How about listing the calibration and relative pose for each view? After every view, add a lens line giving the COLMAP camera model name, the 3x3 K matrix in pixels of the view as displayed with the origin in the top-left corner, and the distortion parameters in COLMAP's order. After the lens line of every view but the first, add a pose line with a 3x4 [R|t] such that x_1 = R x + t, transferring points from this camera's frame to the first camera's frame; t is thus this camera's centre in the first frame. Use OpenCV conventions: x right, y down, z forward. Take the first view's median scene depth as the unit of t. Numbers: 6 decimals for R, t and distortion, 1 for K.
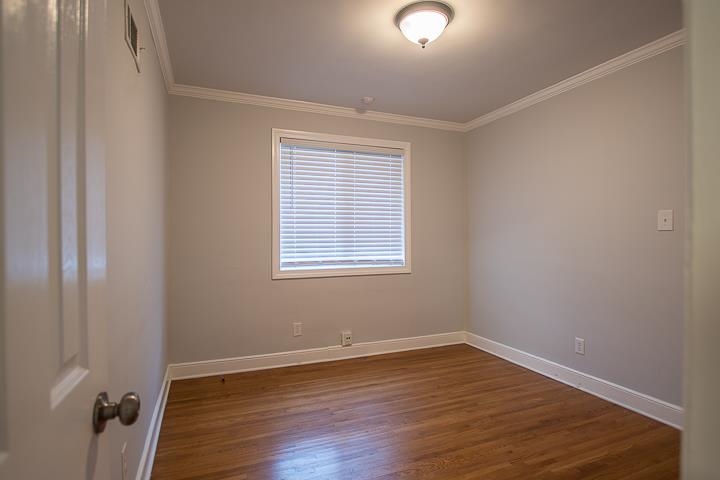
lens RADIAL K [[381.4, 0, 360.0], [0, 381.4, 240.0], [0, 0, 1]] dist [-0.004189, -0.000328]
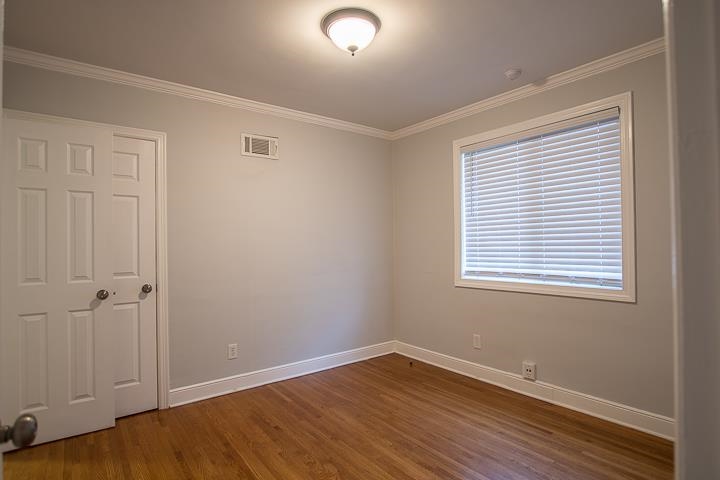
lens RADIAL K [[381.4, 0, 360.0], [0, 381.4, 240.0], [0, 0, 1]] dist [-0.004189, -0.000328]
pose [[0.258215, -0.013781, -0.965989, 0.685413], [0.004678, 0.999904, -0.013015, -0.009510], [0.966076, -0.001158, 0.258255, 0.468240]]
